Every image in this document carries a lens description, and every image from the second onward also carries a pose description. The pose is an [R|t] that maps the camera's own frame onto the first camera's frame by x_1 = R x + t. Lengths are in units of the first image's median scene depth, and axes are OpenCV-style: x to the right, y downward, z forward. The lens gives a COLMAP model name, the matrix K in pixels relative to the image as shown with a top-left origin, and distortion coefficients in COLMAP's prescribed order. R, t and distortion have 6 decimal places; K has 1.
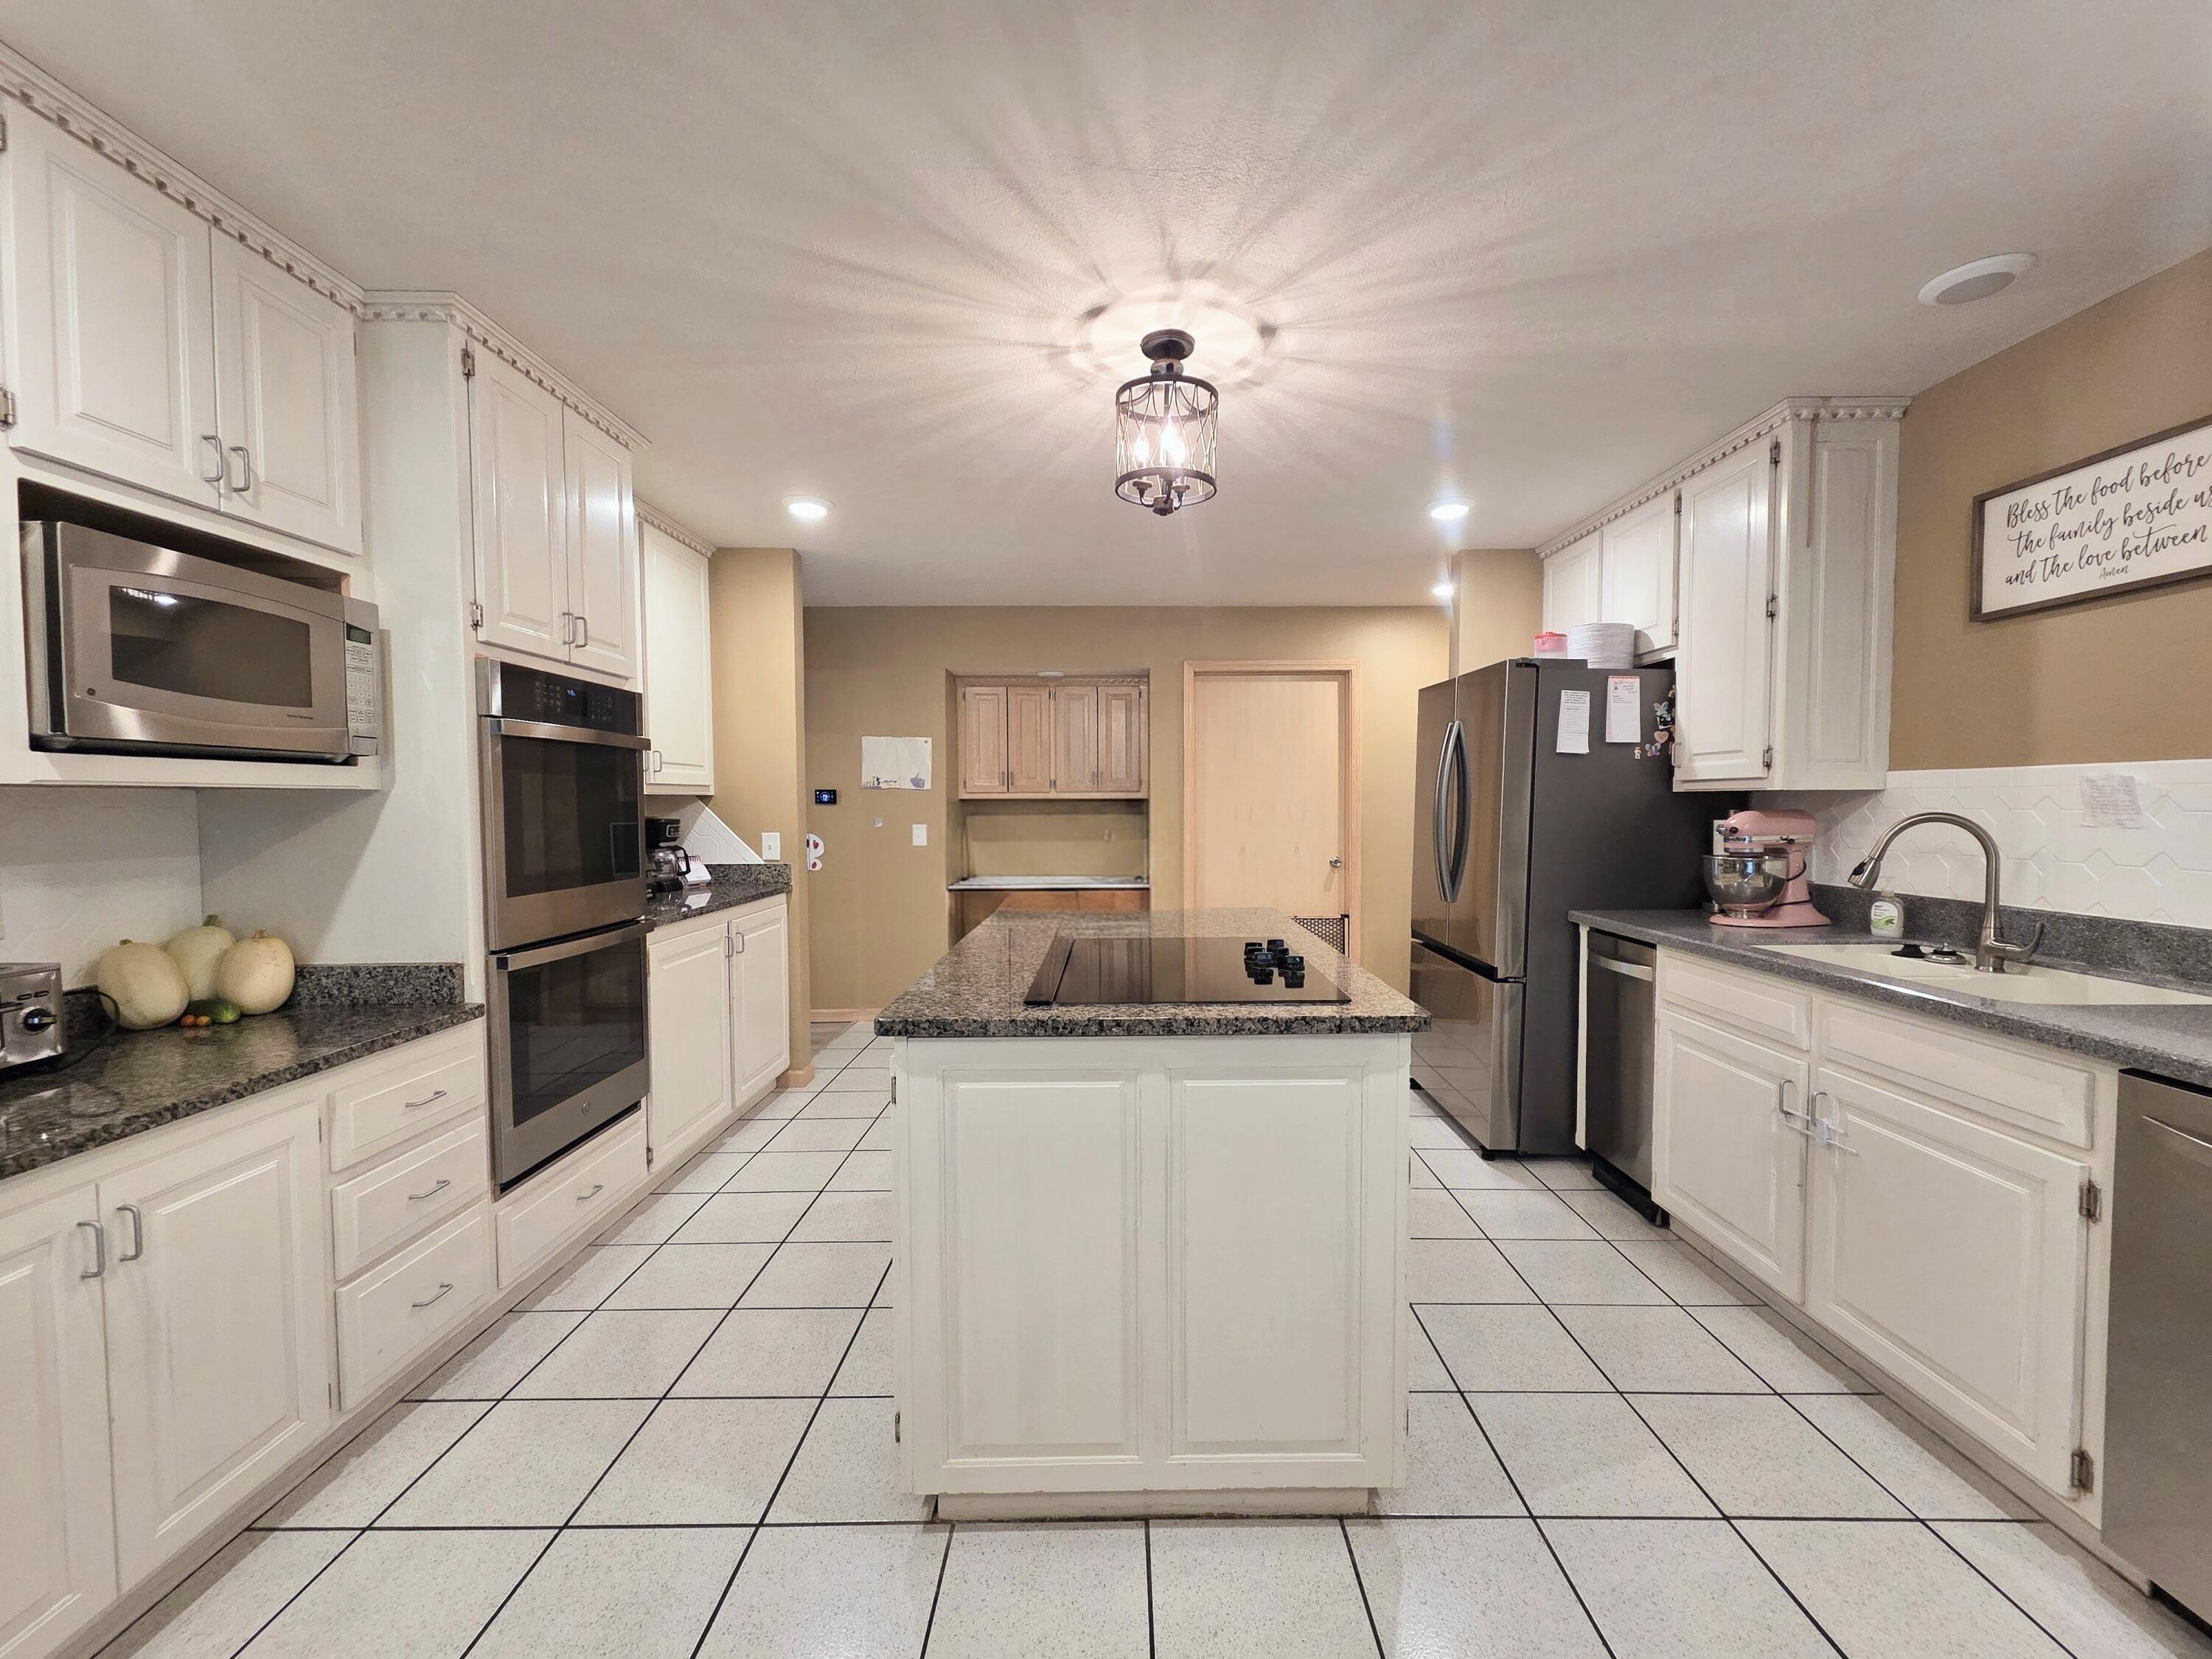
lens RADIAL K [[902.8, 0, 1127.3], [0, 902.8, 839.9], [0, 0, 1]] dist [0.006081, -0.000170]
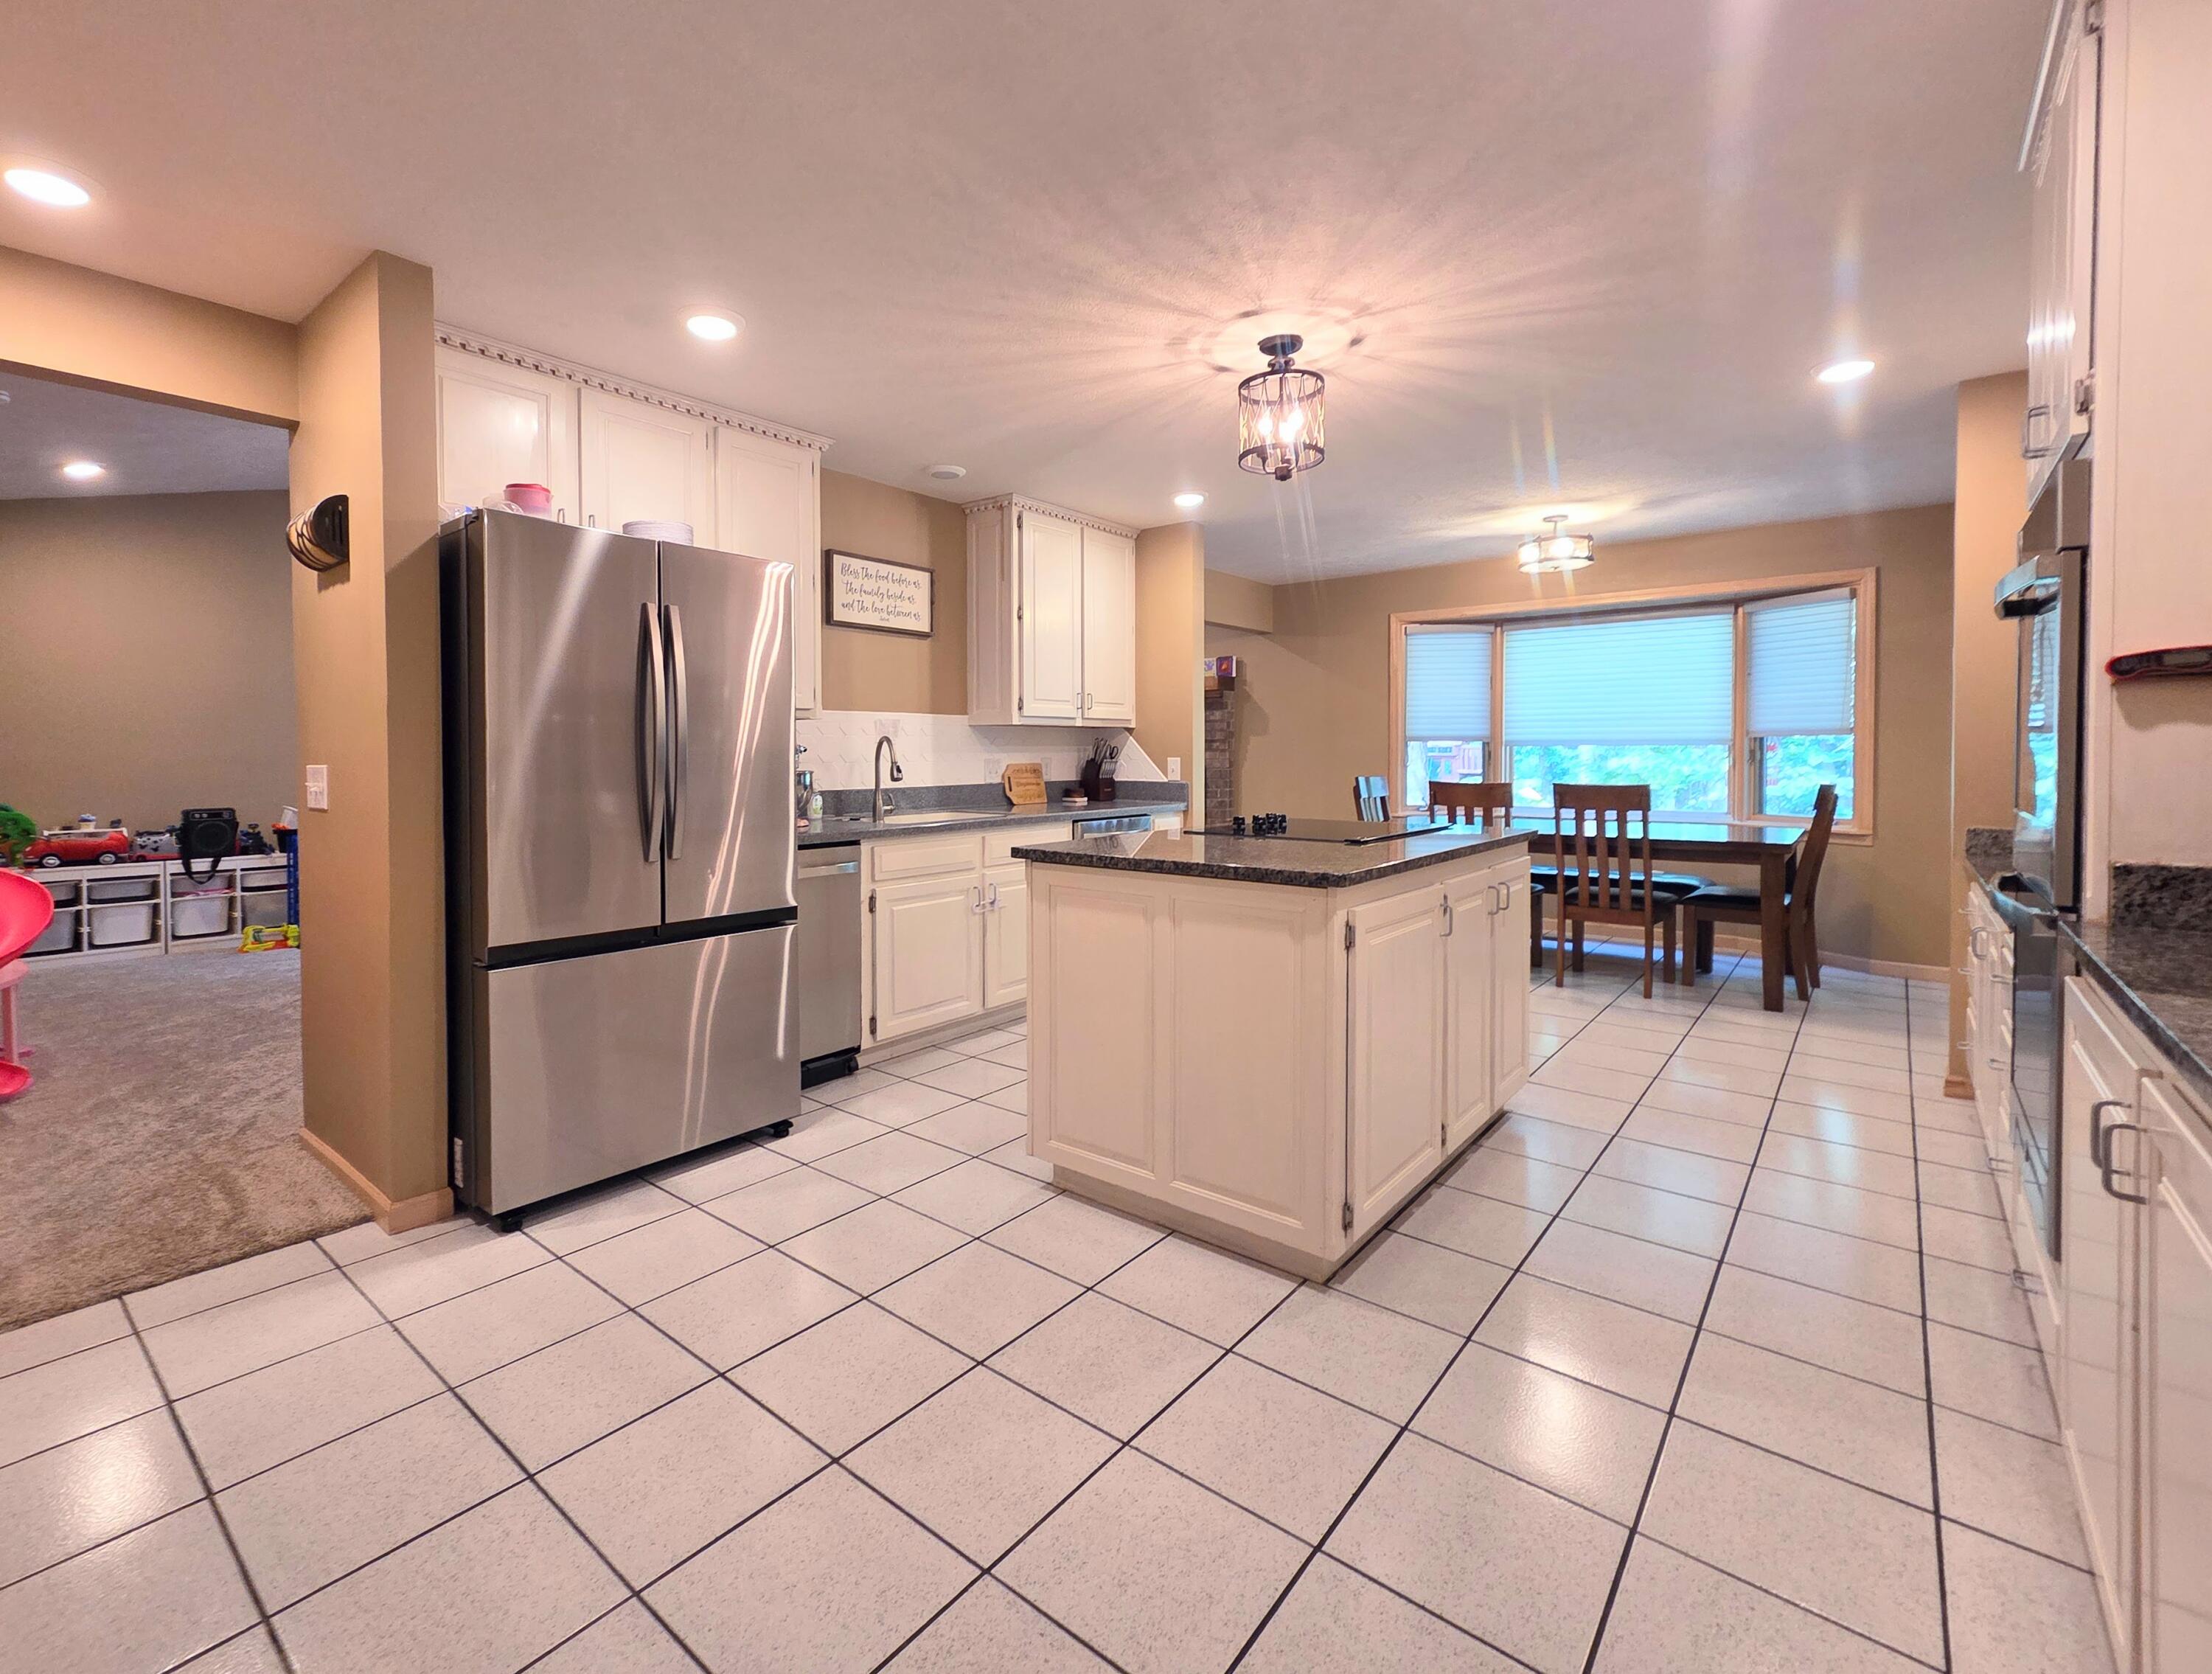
lens RADIAL K [[991.2, 0, 1045.0], [0, 991.2, 774.0], [0, 0, 1]] dist [0.014109, -0.000092]
pose [[-0.756901, -0.009290, 0.653464, -0.570221], [0.032994, 0.998081, 0.052405, -0.044992], [-0.652697, 0.061225, -0.755141, 2.151999]]
